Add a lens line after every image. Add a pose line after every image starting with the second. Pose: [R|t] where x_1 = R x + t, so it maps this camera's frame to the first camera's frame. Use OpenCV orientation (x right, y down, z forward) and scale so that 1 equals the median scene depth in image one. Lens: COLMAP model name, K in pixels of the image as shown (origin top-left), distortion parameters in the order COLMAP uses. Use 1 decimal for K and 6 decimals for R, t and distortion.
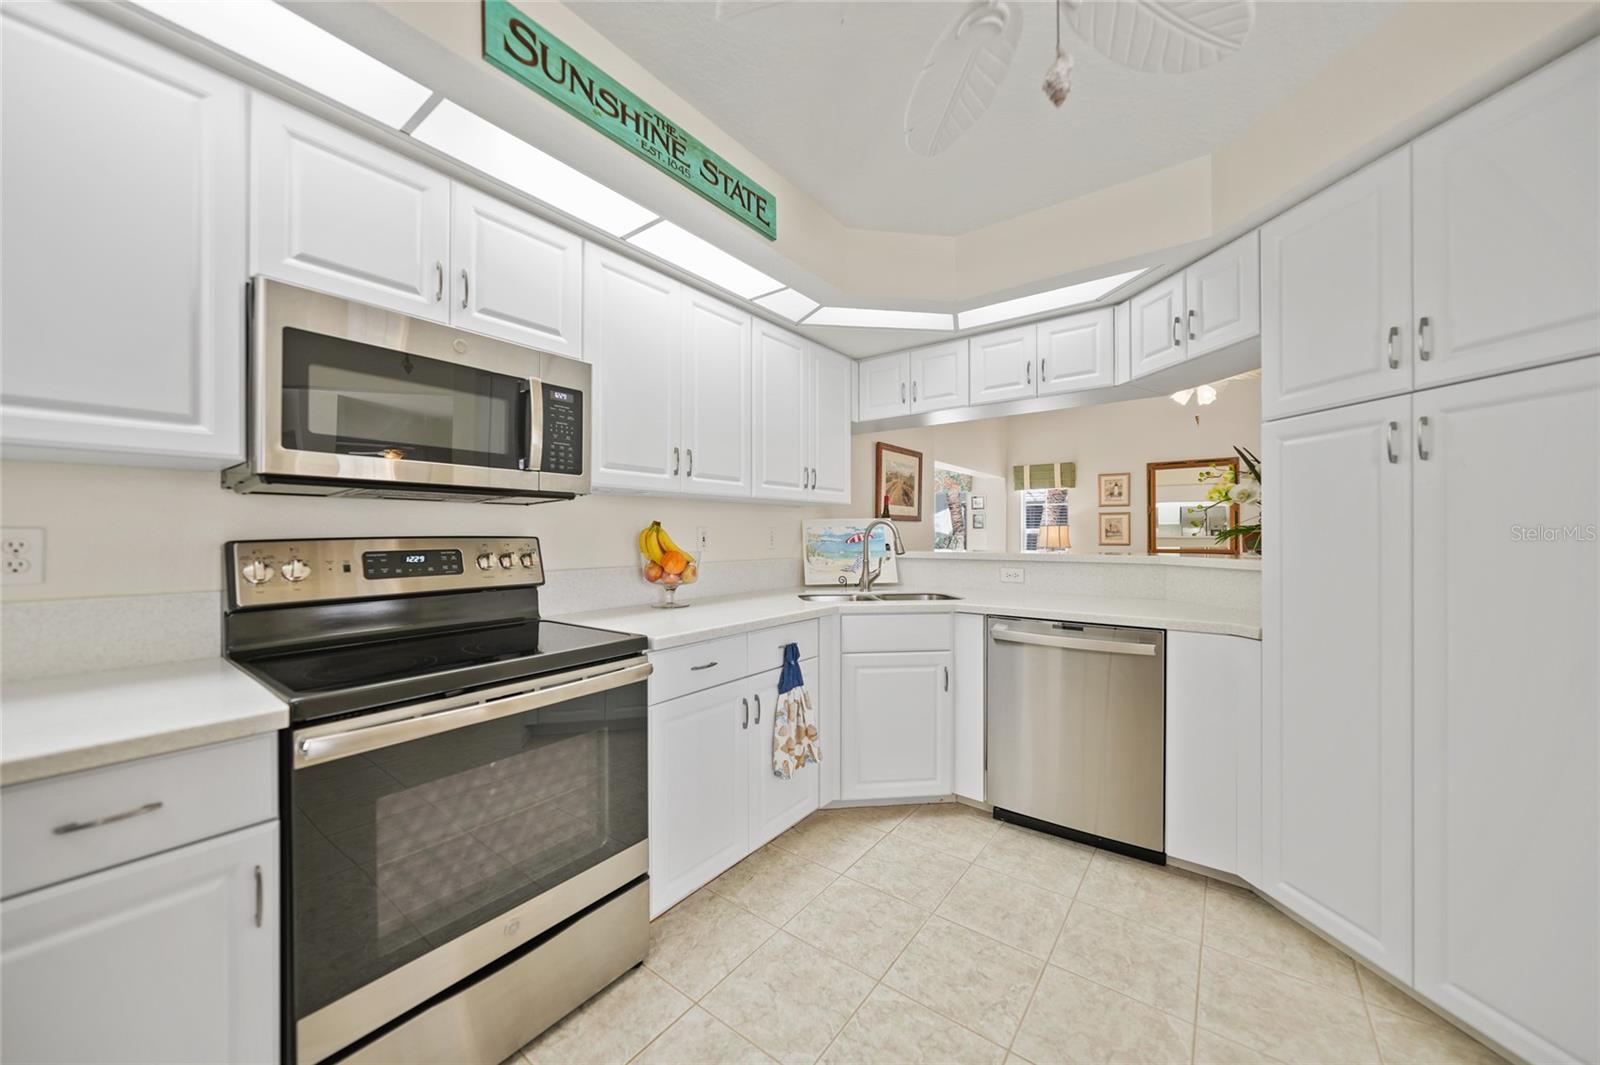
lens RADIAL K [[564.8, 0, 807.8], [0, 564.8, 533.8], [0, 0, 1]] dist [-0.006516, 0.000743]
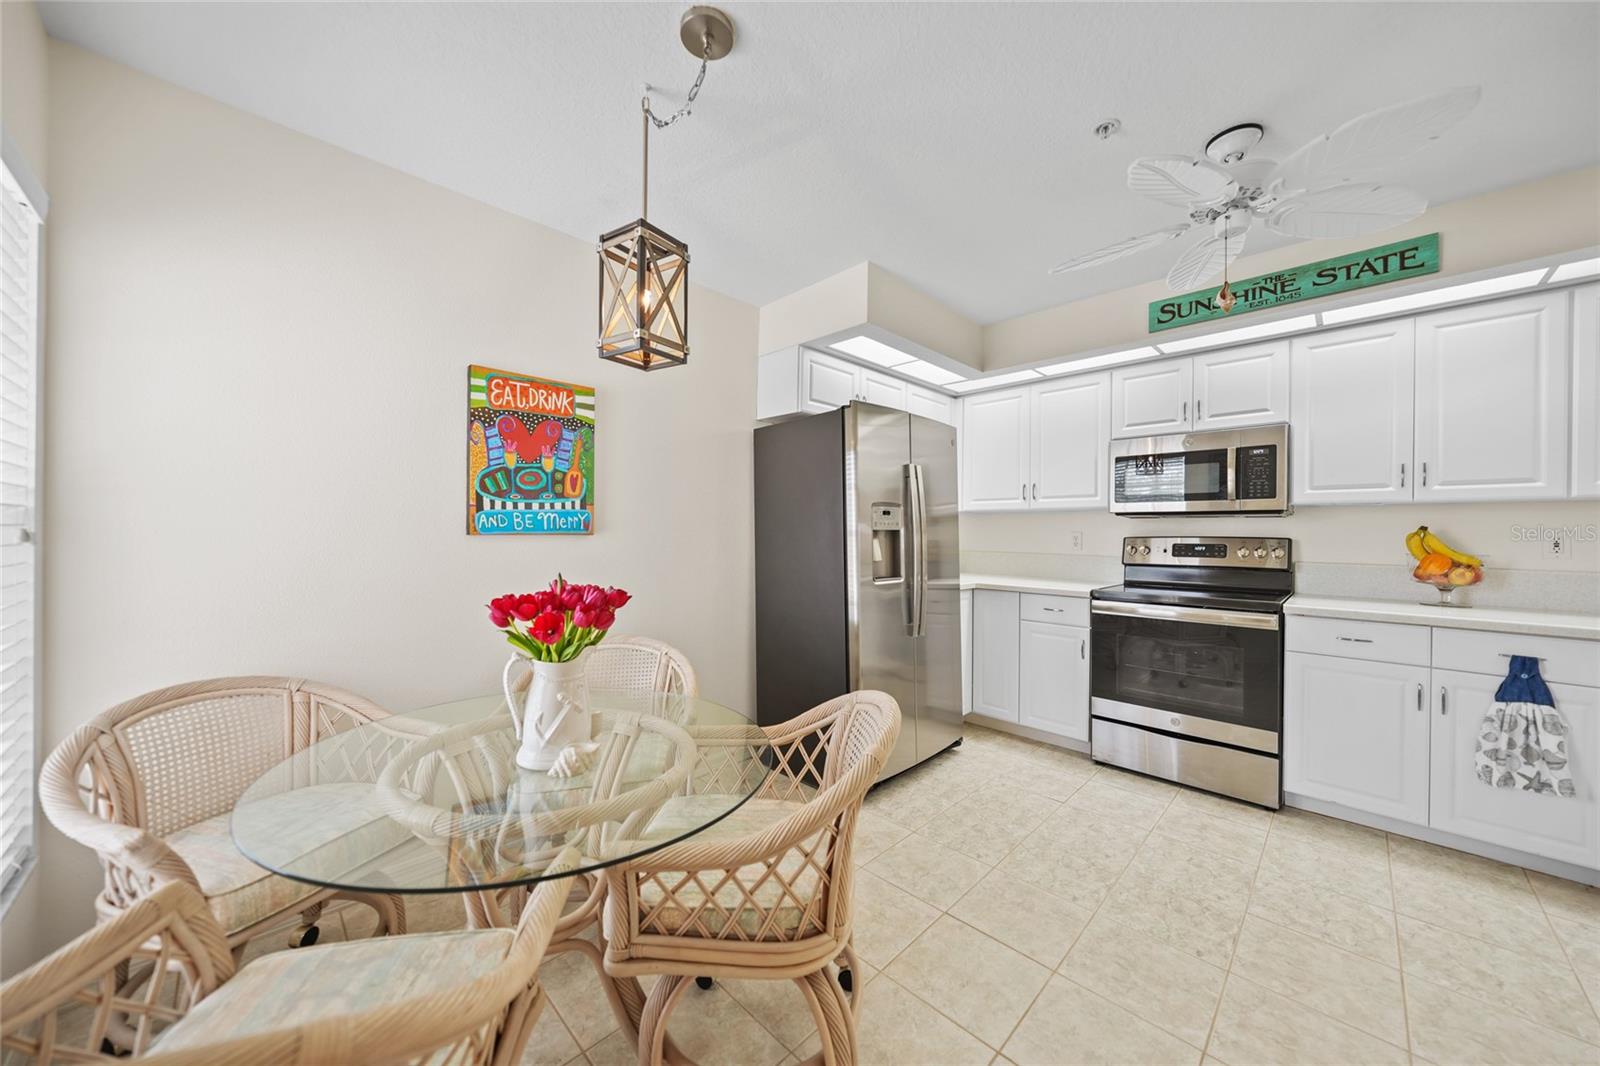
lens RADIAL K [[564.8, 0, 792.9], [0, 564.8, 531.5], [0, 0, 1]] dist [-0.006516, 0.000743]
pose [[-0.142562, 0.004008, -0.989778, 1.091501], [-0.005448, 0.999973, 0.004834, -0.011168], [0.989771, 0.006082, -0.142537, -0.077847]]
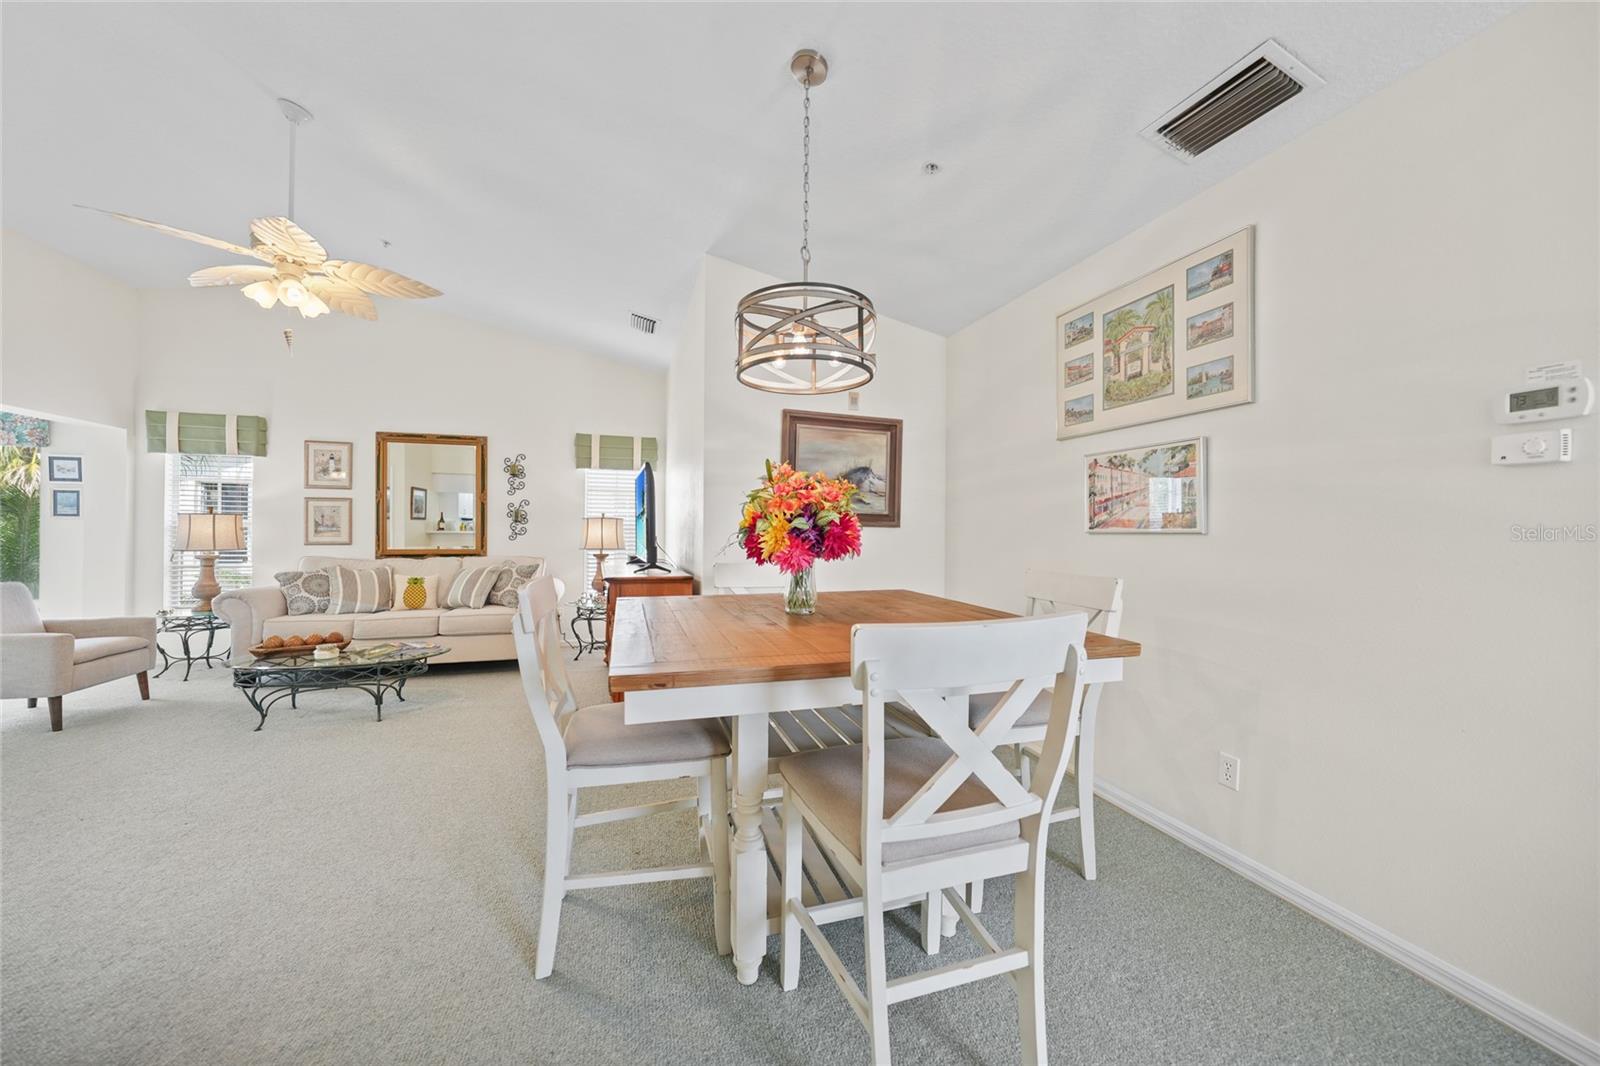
lens RADIAL K [[564.8, 0, 783.8], [0, 564.8, 528.2], [0, 0, 1]] dist [-0.006516, 0.000743]
pose [[0.599928, 0.007730, 0.800016, 1.229236], [-0.009783, 0.999949, -0.002326, -0.014593], [-0.799994, -0.006431, 0.599974, 0.519833]]
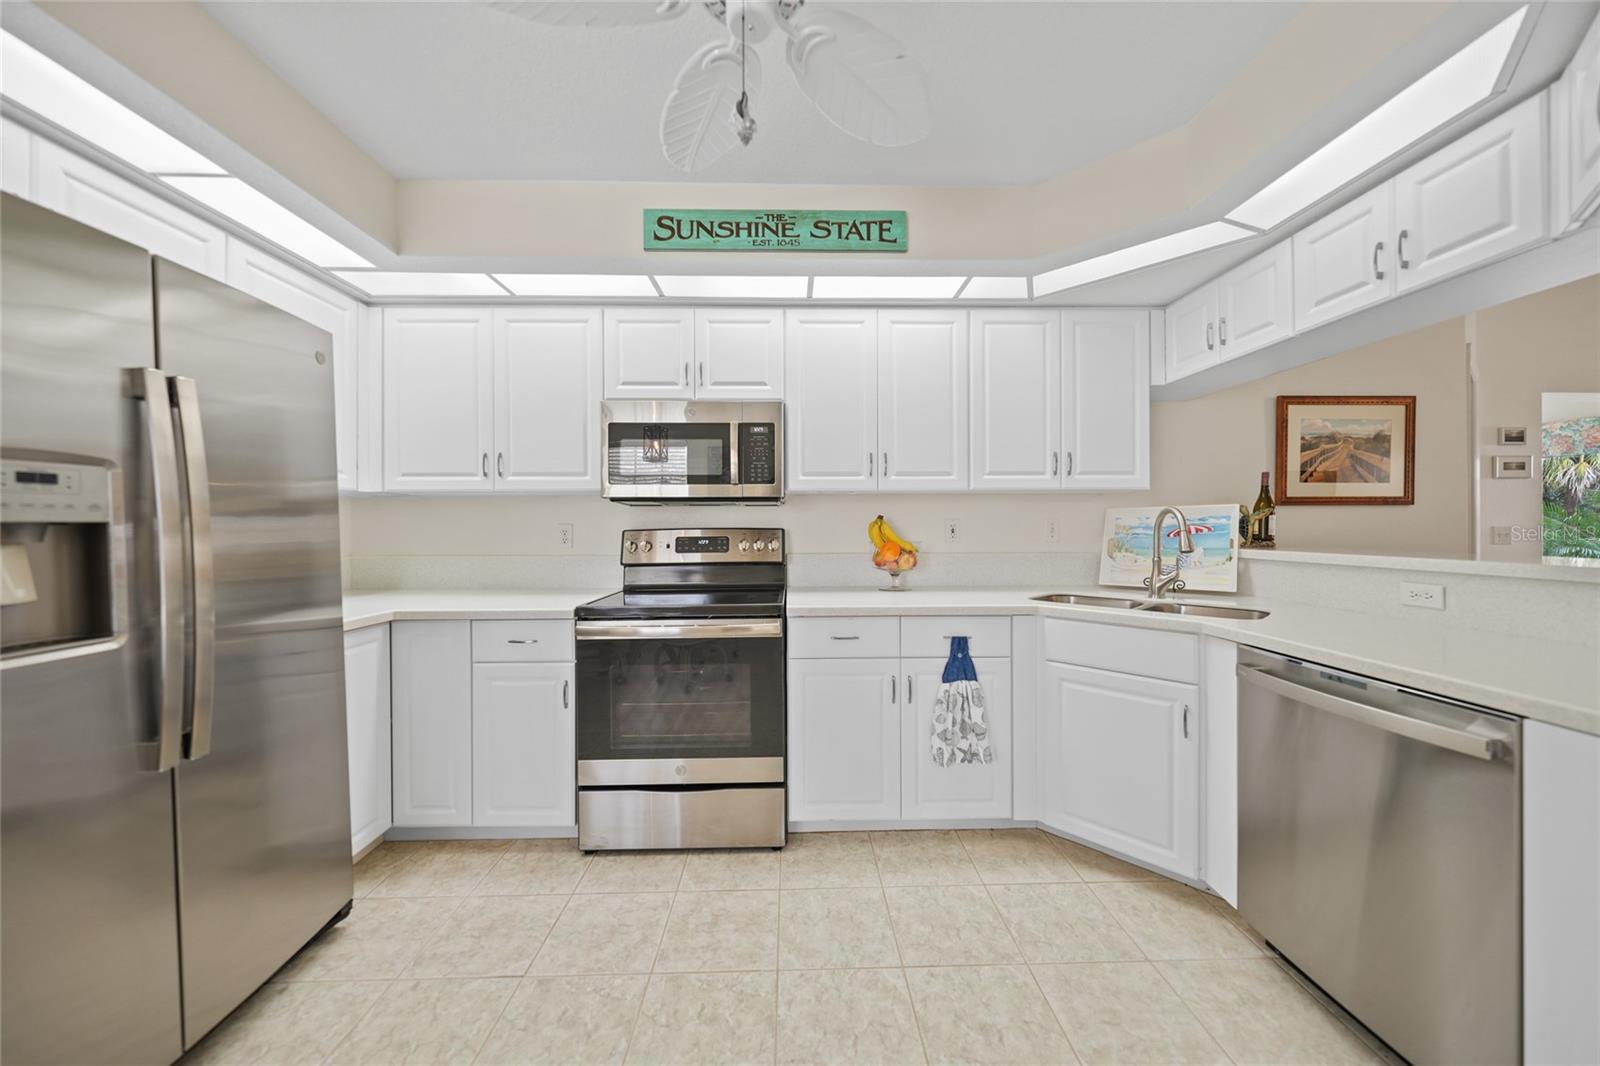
lens RADIAL K [[564.8, 0, 806.9], [0, 564.8, 525.1], [0, 0, 1]] dist [-0.006516, 0.000743]
pose [[0.622390, 0.000690, -0.782707, 0.598205], [0.003036, 0.999990, 0.003296, -0.006725], [0.782702, -0.004427, 0.622382, 0.170672]]
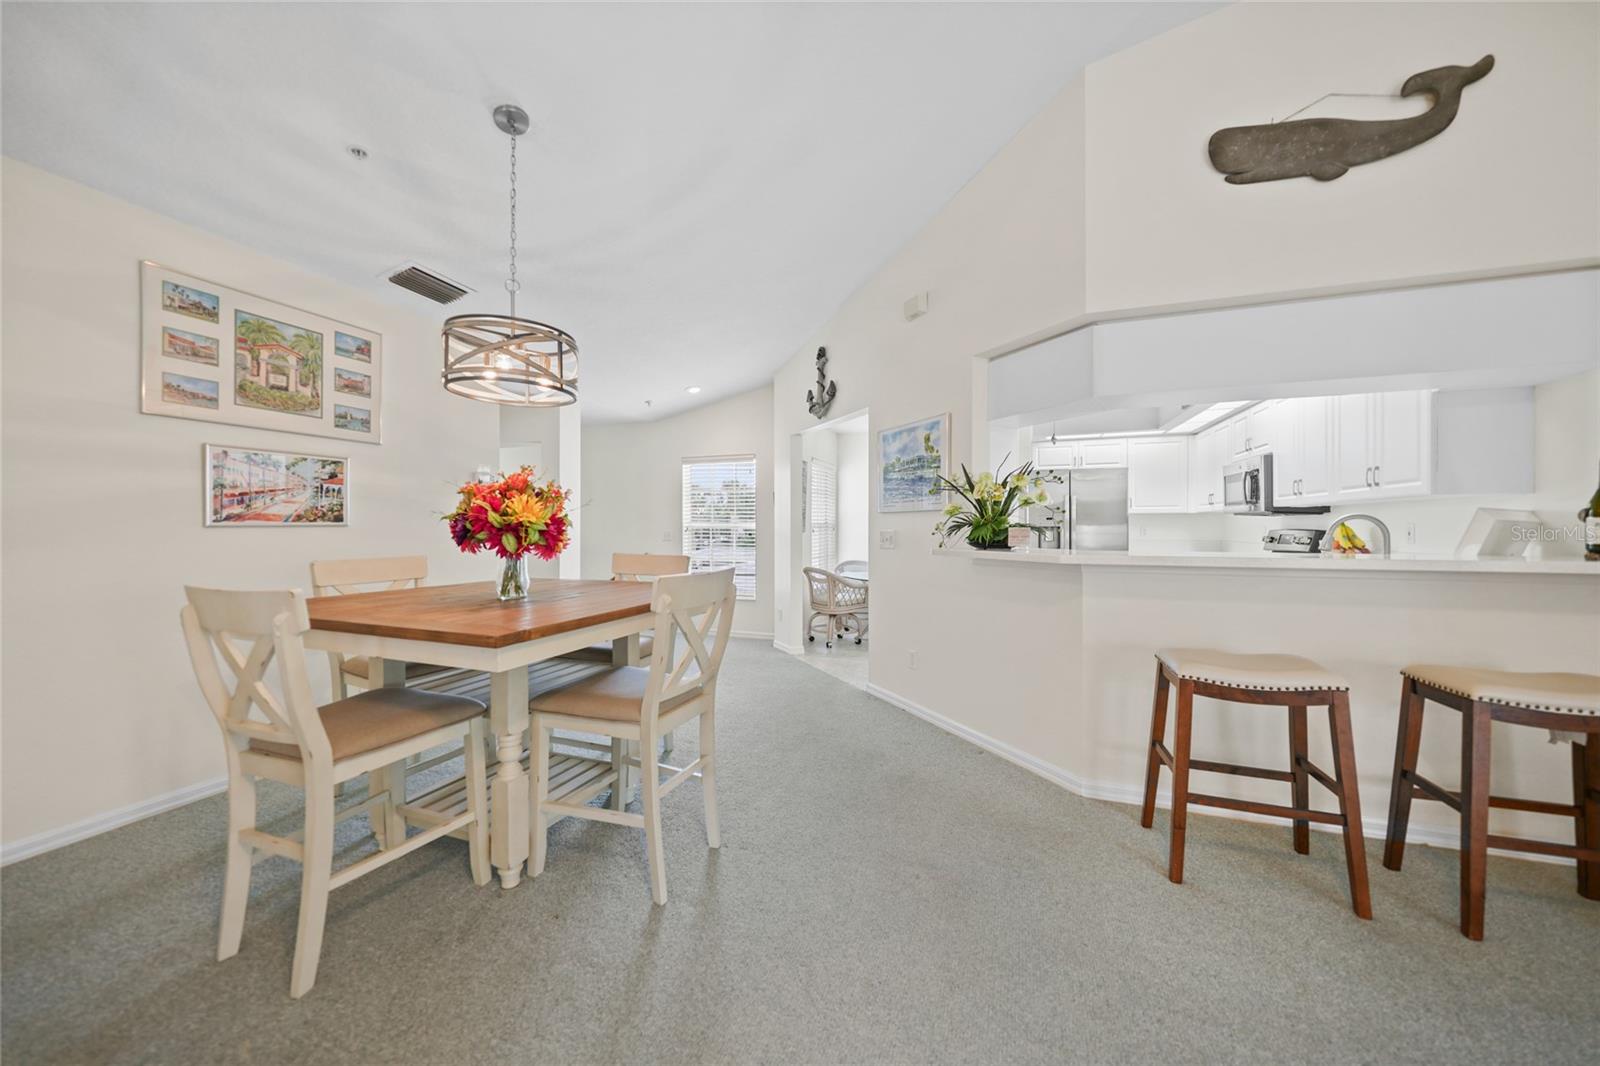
lens RADIAL K [[564.8, 0, 804.9], [0, 564.8, 530.8], [0, 0, 1]] dist [-0.006516, 0.000743]
pose [[-0.958607, 0.004268, -0.284700, 1.788116], [0.002700, 0.999979, 0.005898, -0.007676], [0.284719, 0.004885, -0.958598, 2.260572]]
